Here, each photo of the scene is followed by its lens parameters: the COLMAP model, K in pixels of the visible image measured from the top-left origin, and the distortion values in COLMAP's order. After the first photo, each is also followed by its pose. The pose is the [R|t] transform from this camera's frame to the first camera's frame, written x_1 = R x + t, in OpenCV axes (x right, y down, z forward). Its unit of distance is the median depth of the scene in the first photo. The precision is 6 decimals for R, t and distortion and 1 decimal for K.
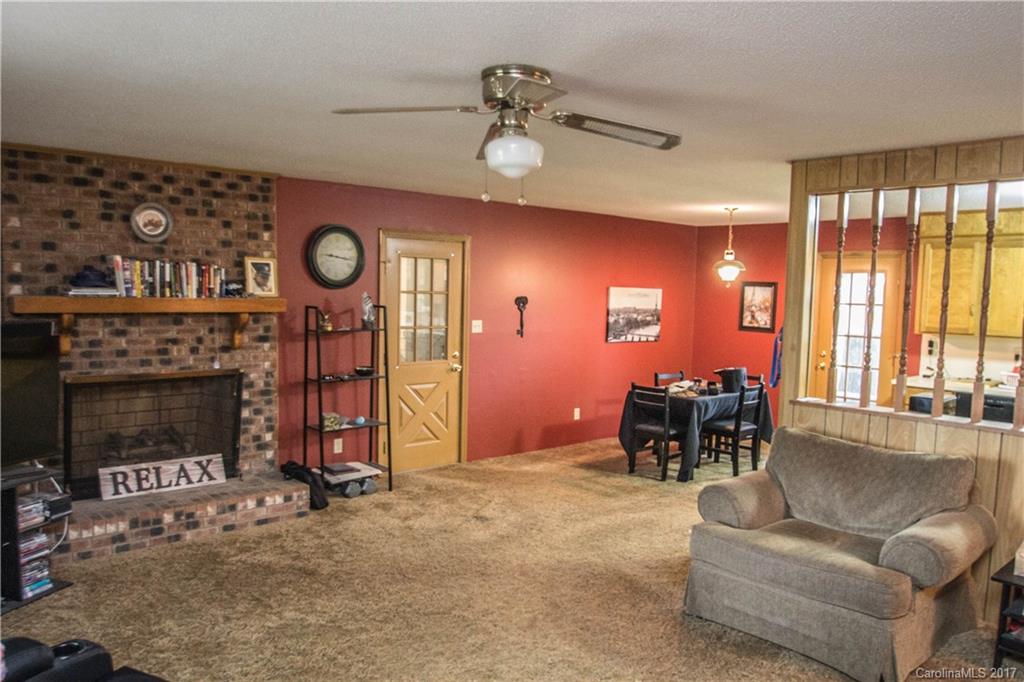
lens RADIAL K [[770.9, 0, 516.1], [0, 770.9, 356.6], [0, 0, 1]] dist [-0.038300, 0.000702]
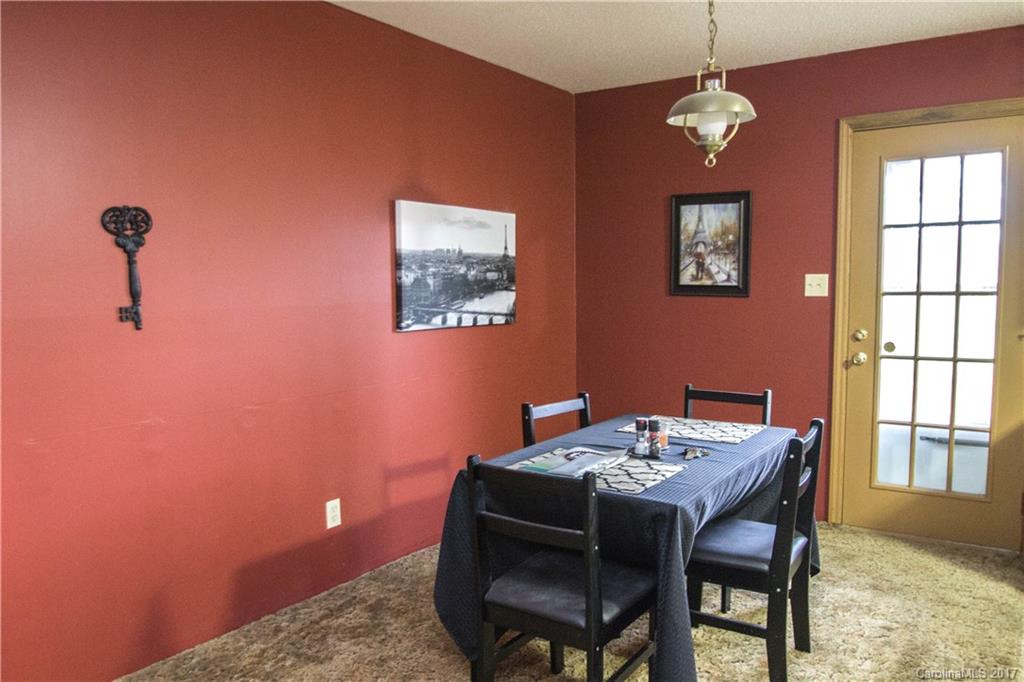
lens RADIAL K [[770.9, 0, 516.1], [0, 770.9, 356.6], [0, 0, 1]] dist [-0.038300, 0.000702]
pose [[0.972138, -0.055705, 0.227693, 0.082032], [0.053357, 0.998440, 0.016460, -0.008696], [-0.228255, -0.003852, 0.973594, 0.567831]]
